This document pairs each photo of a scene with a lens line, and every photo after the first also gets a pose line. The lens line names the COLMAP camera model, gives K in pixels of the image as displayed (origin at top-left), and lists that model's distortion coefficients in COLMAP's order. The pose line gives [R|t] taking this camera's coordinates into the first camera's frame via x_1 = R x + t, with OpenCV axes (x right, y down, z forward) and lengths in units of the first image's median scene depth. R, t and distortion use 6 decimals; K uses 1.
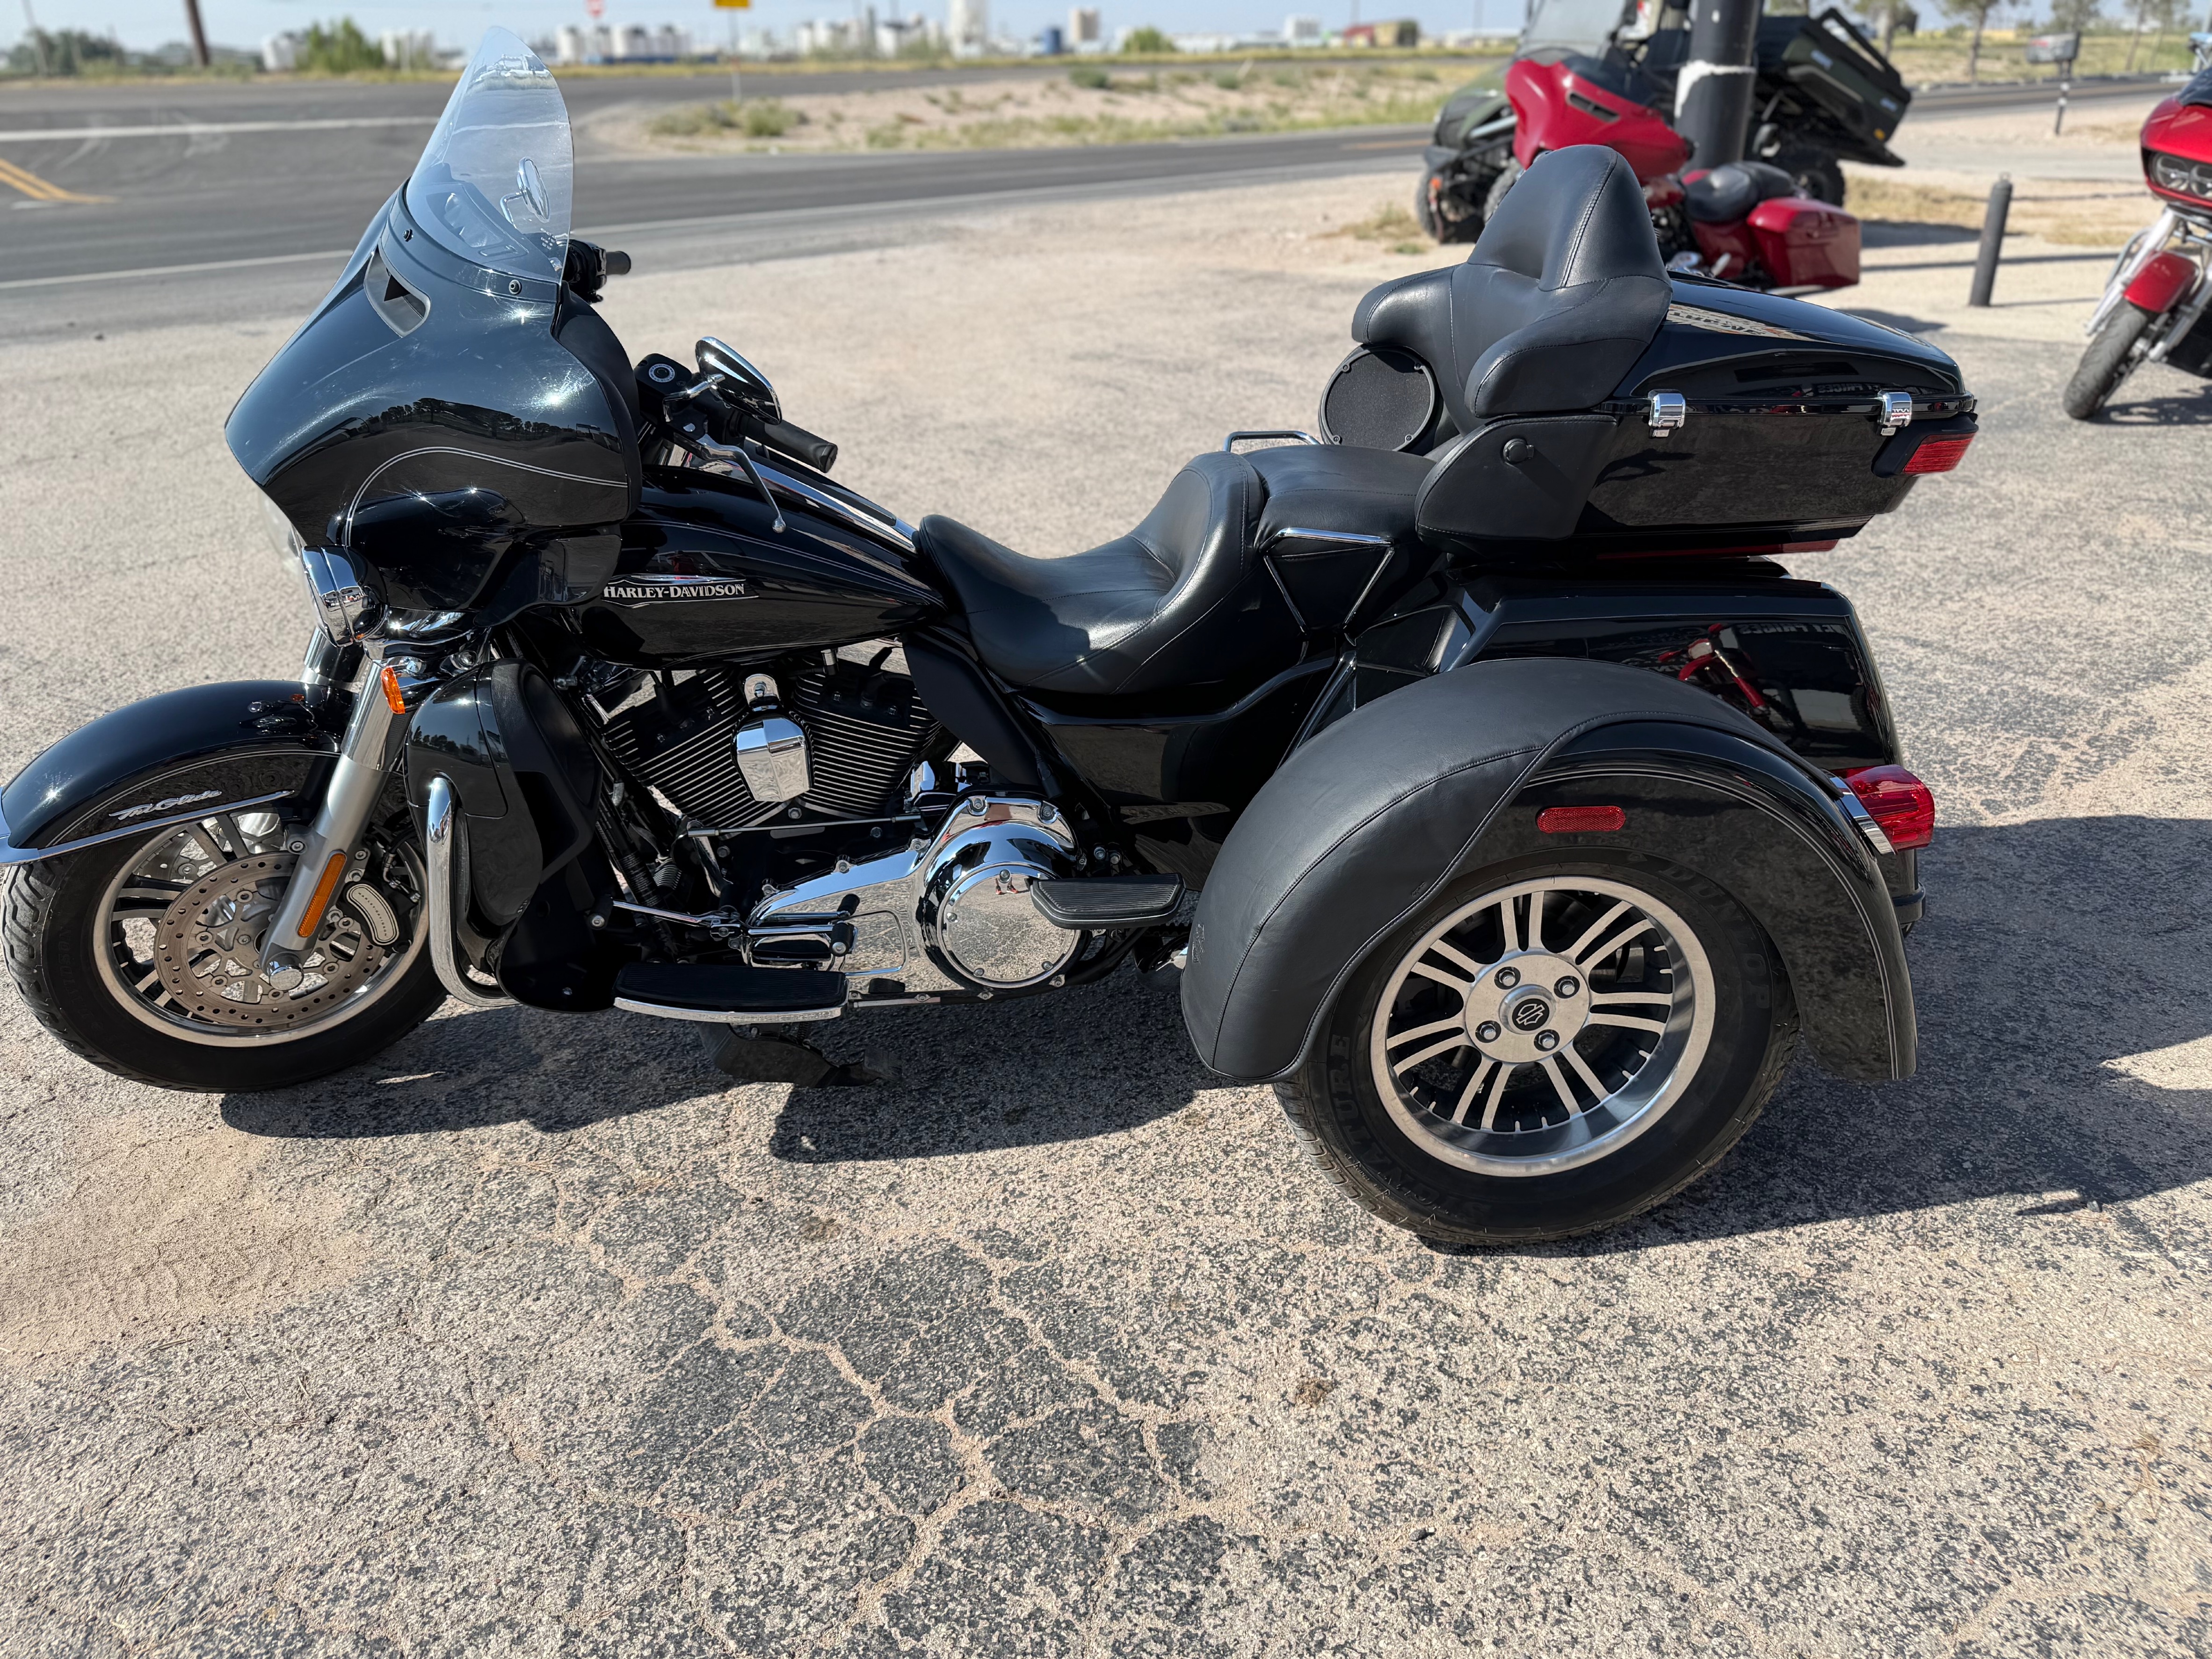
lens RADIAL K [[1618.4, 0, 1101.8], [0, 1618.4, 811.1], [0, 0, 1]] dist [0.020536, -0.028908]
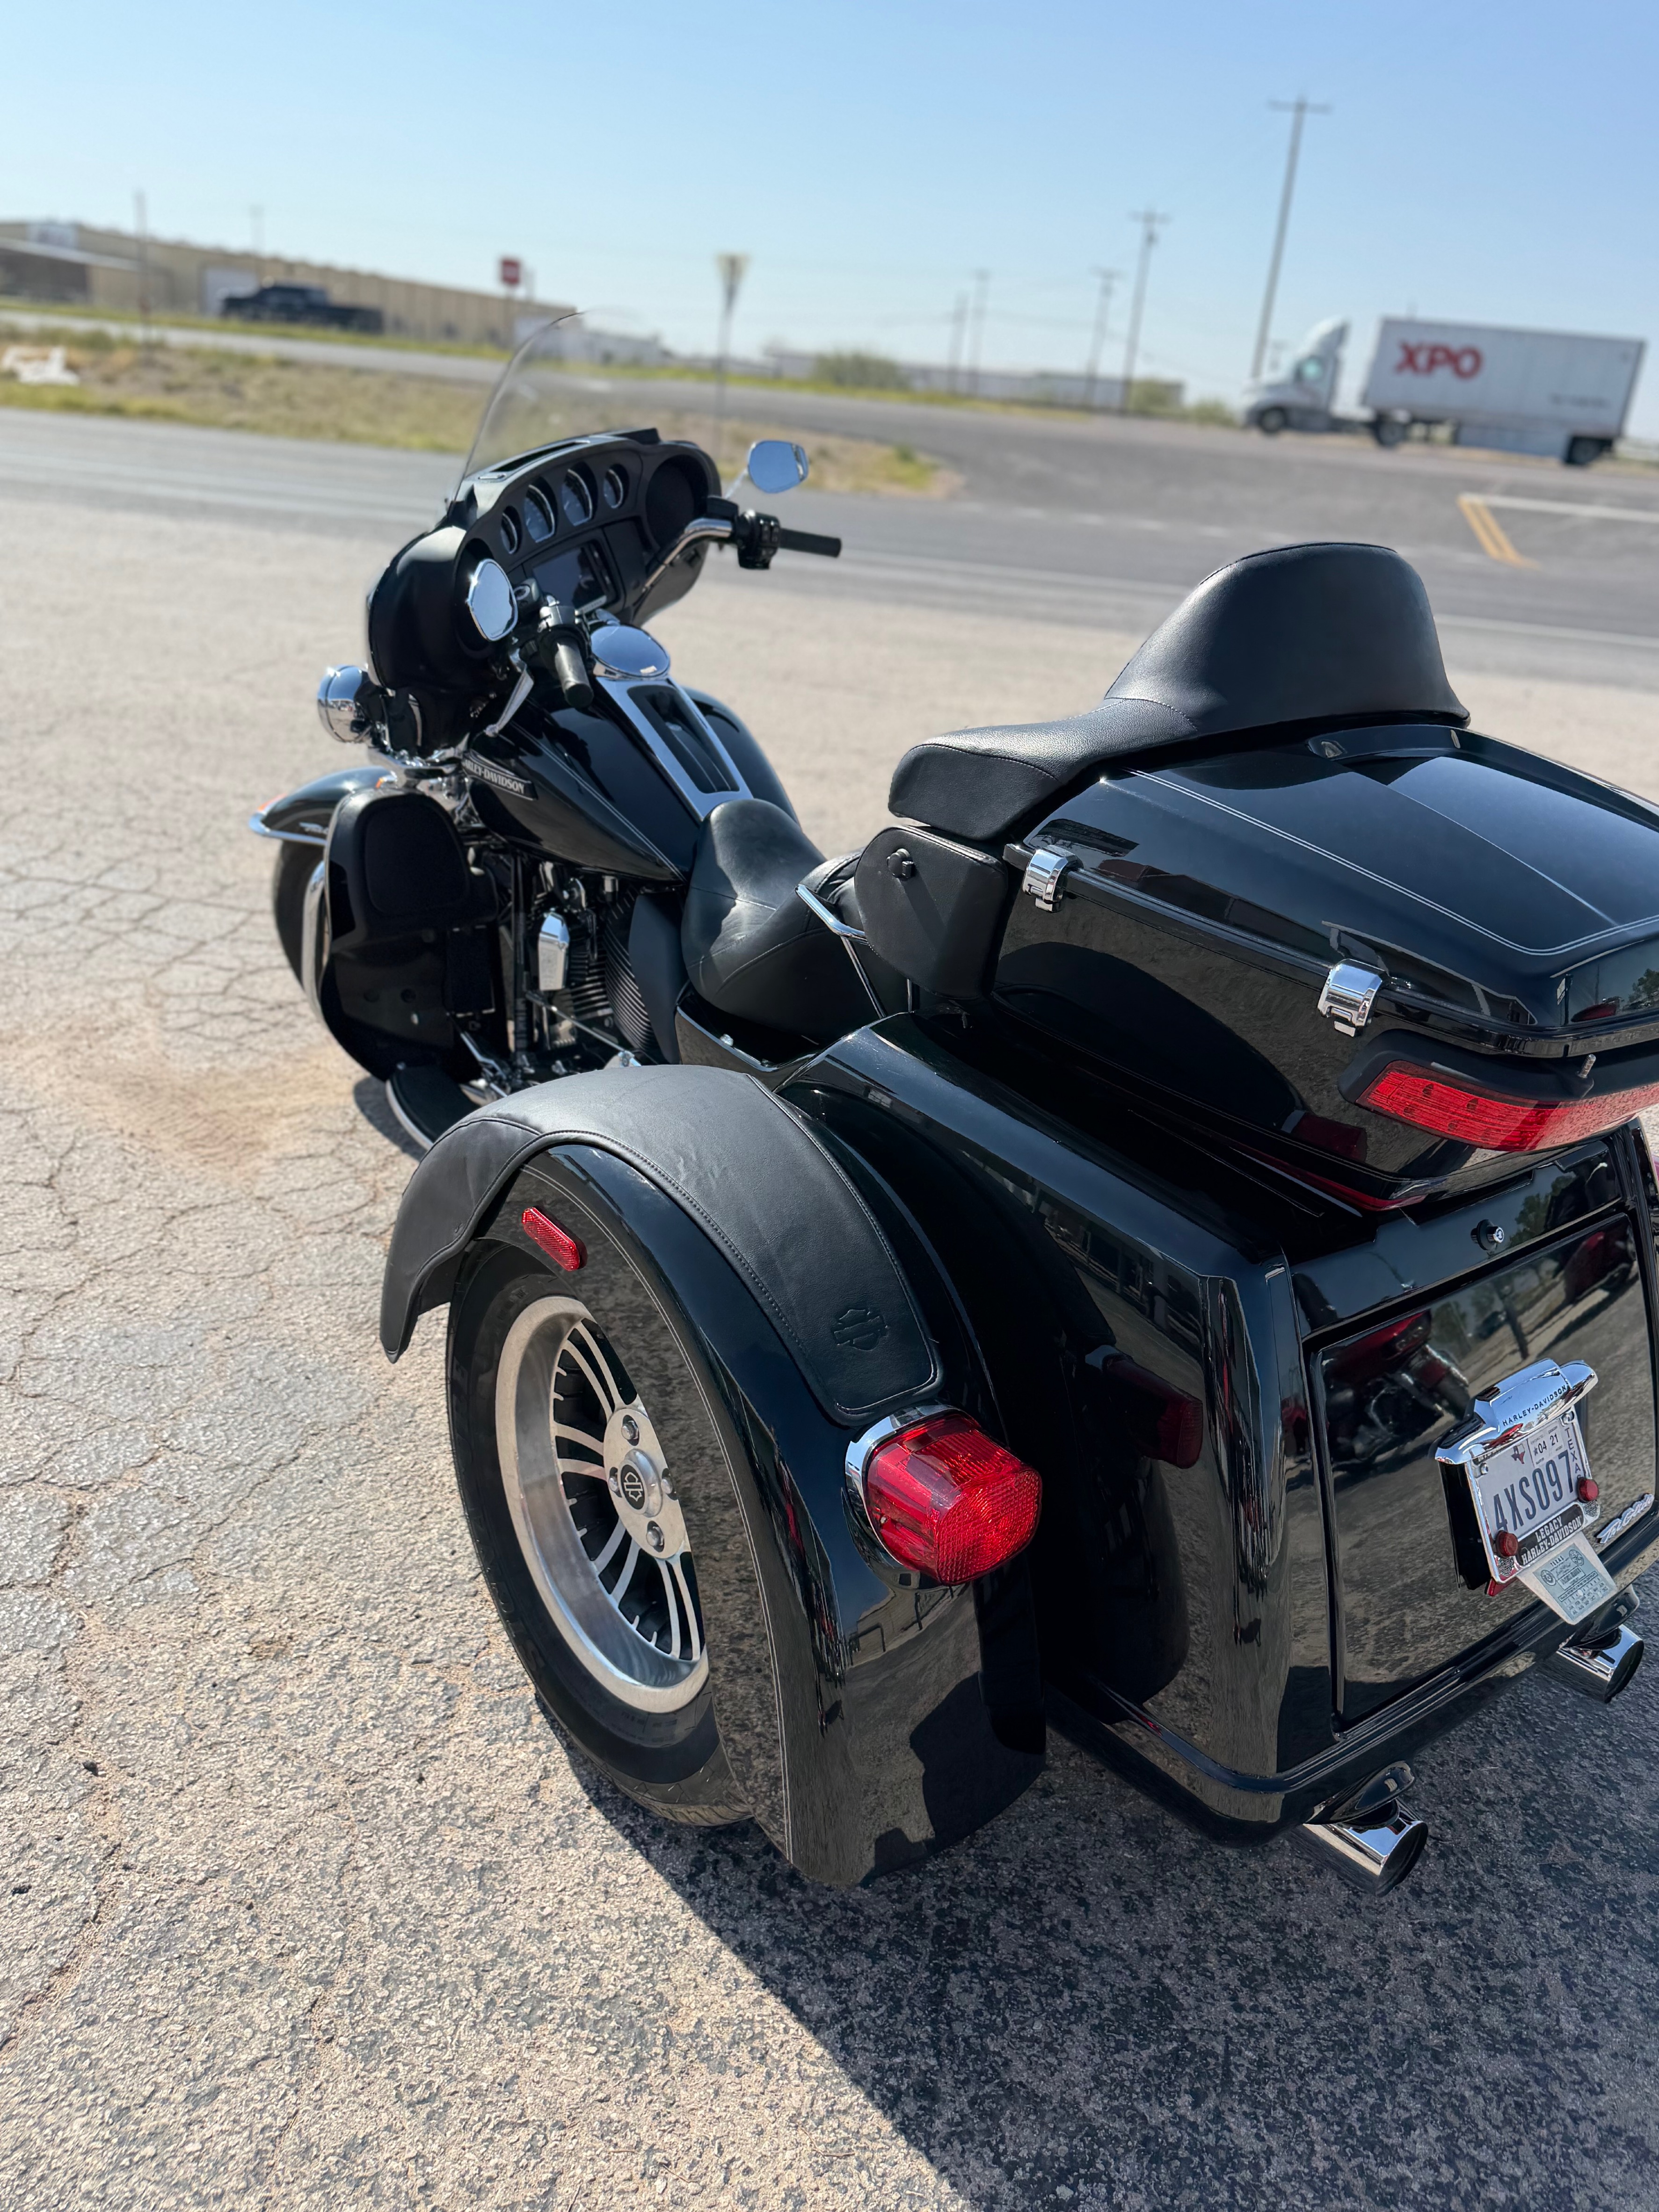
lens RADIAL K [[1618.4, 0, 844.3], [0, 1618.4, 1077.9], [0, 0, 1]] dist [0.020536, -0.028908]
pose [[0.552628, 0.388638, -0.737267, 0.894996], [-0.442578, 0.886430, 0.135526, -0.230833], [0.706206, 0.251403, 0.661869, 0.498635]]
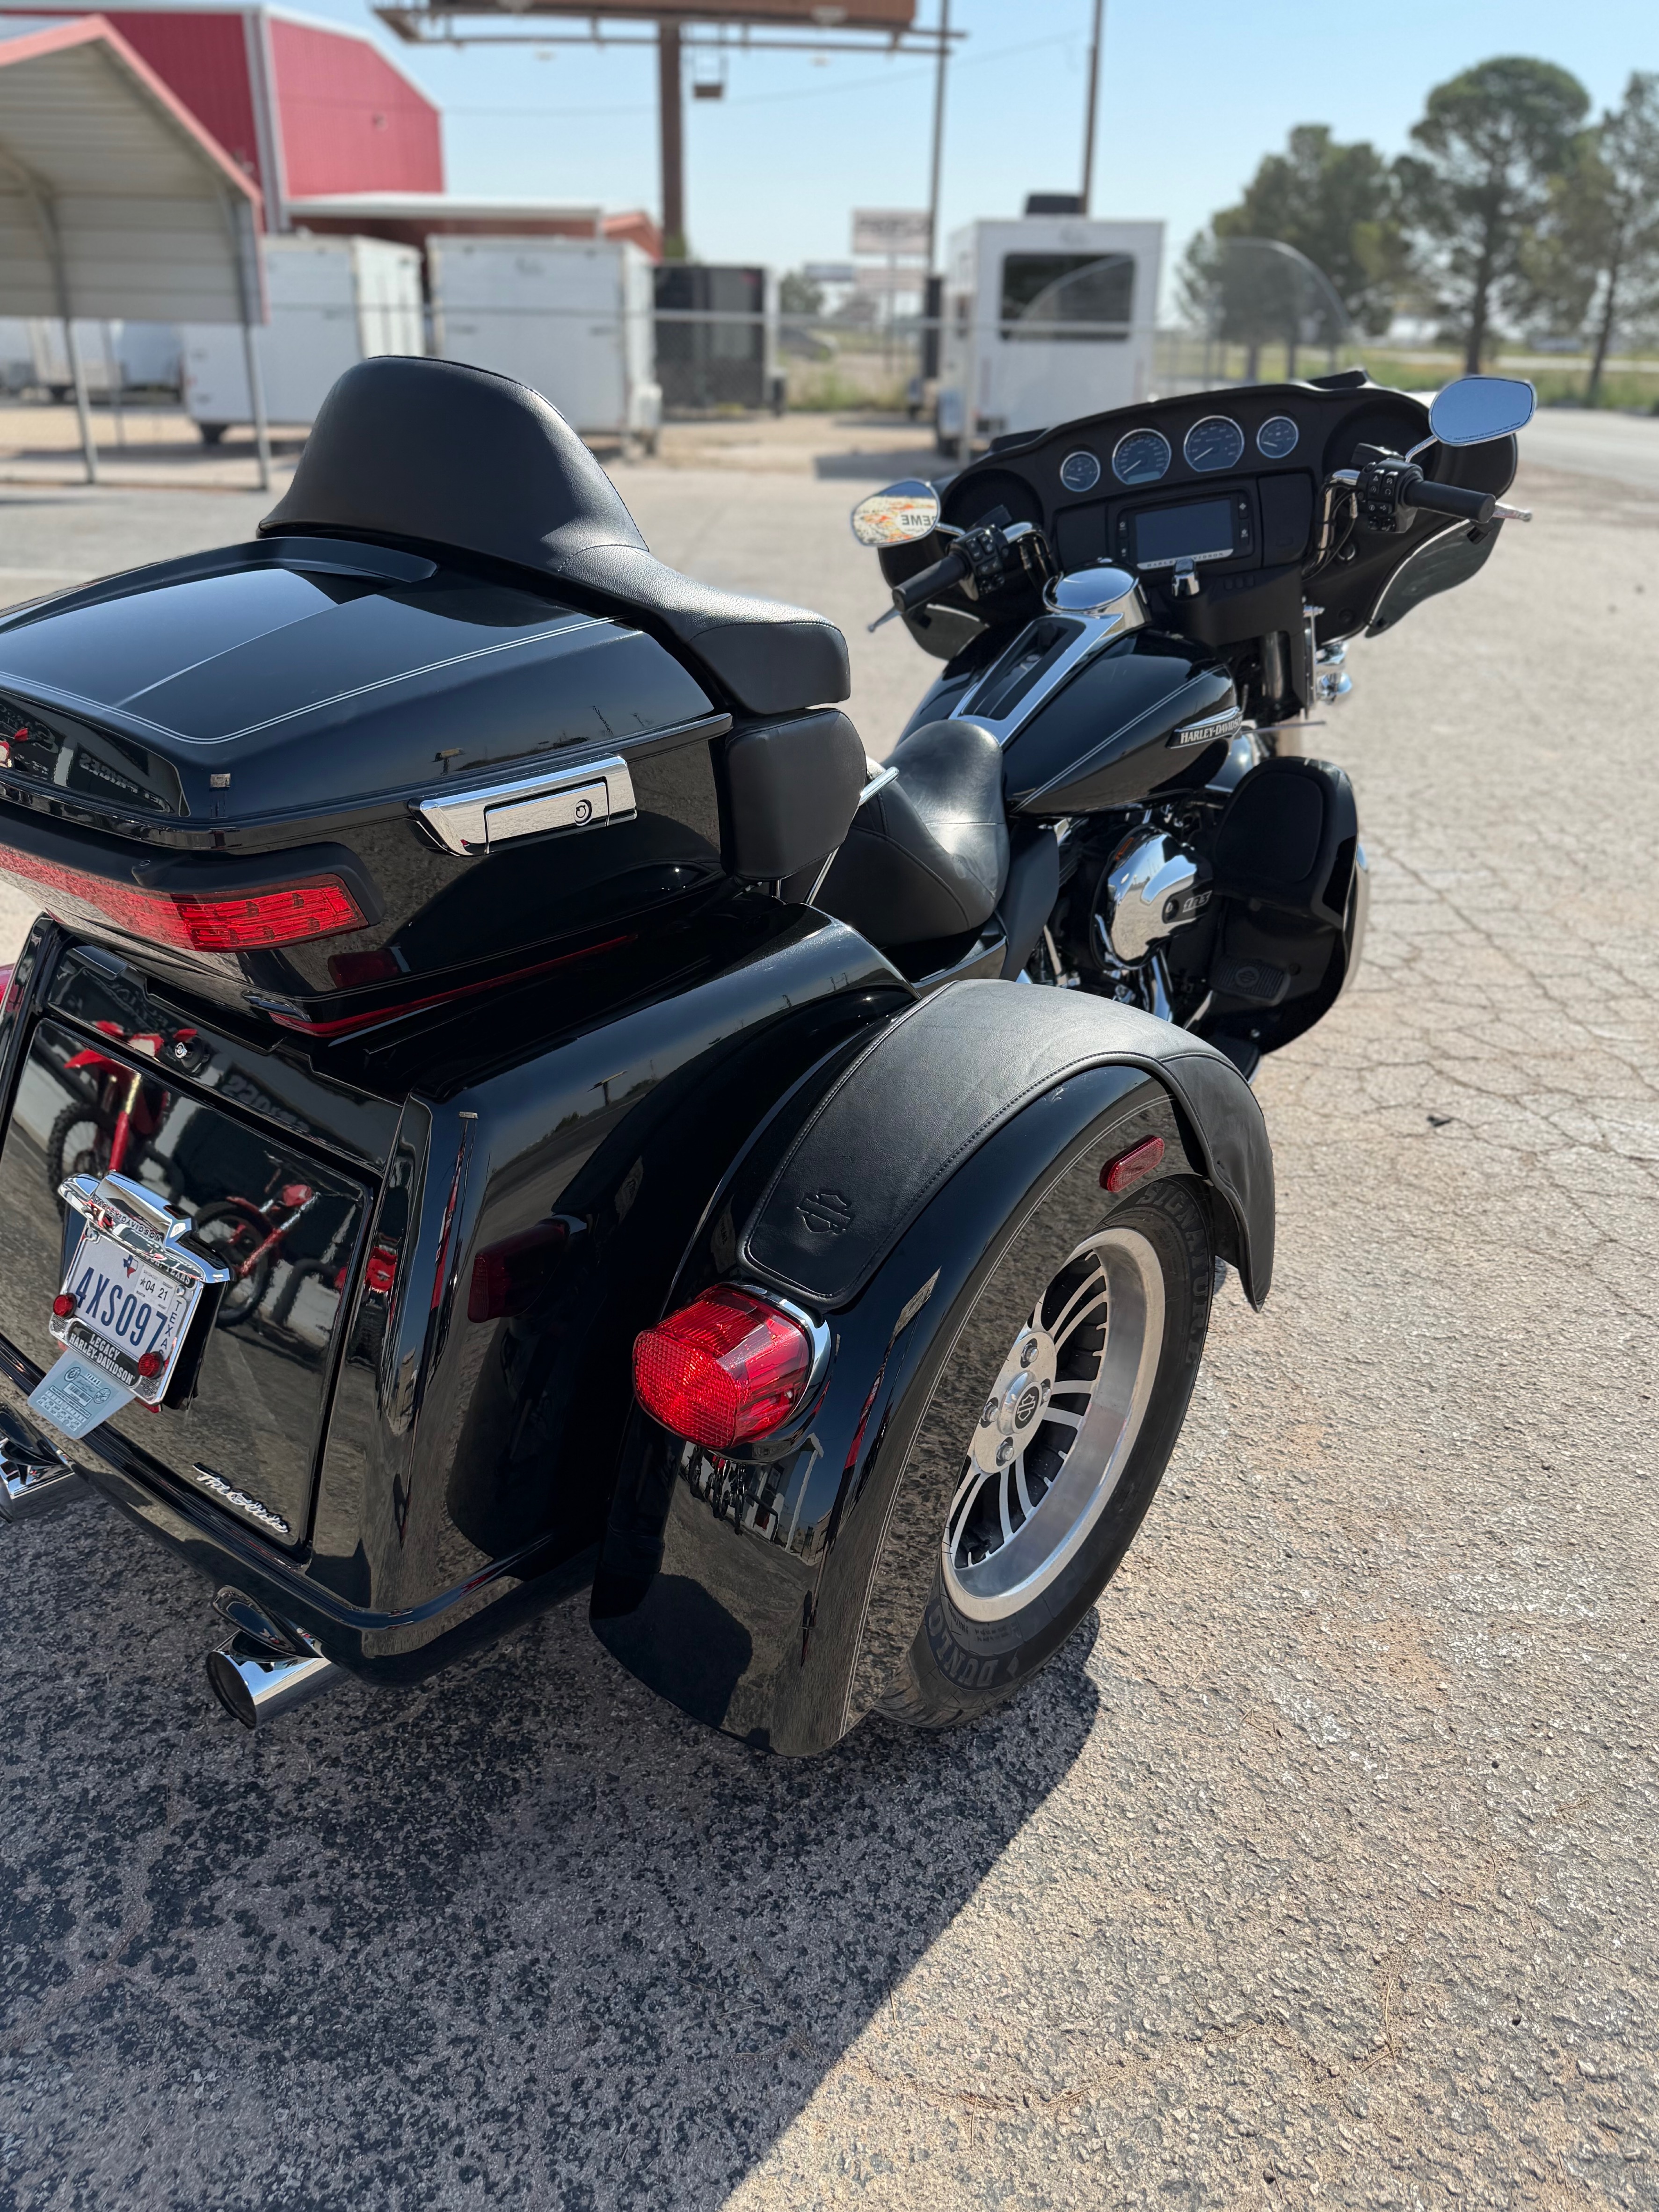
lens RADIAL K [[1618.4, 0, 839.0], [0, 1618.4, 1113.2], [0, 0, 1]] dist [0.020536, -0.028908]
pose [[-0.695402, 0.308531, -0.649018, 0.808442], [-0.321071, 0.674595, 0.664707, -0.785982], [0.642907, 0.670619, -0.370054, 1.771529]]
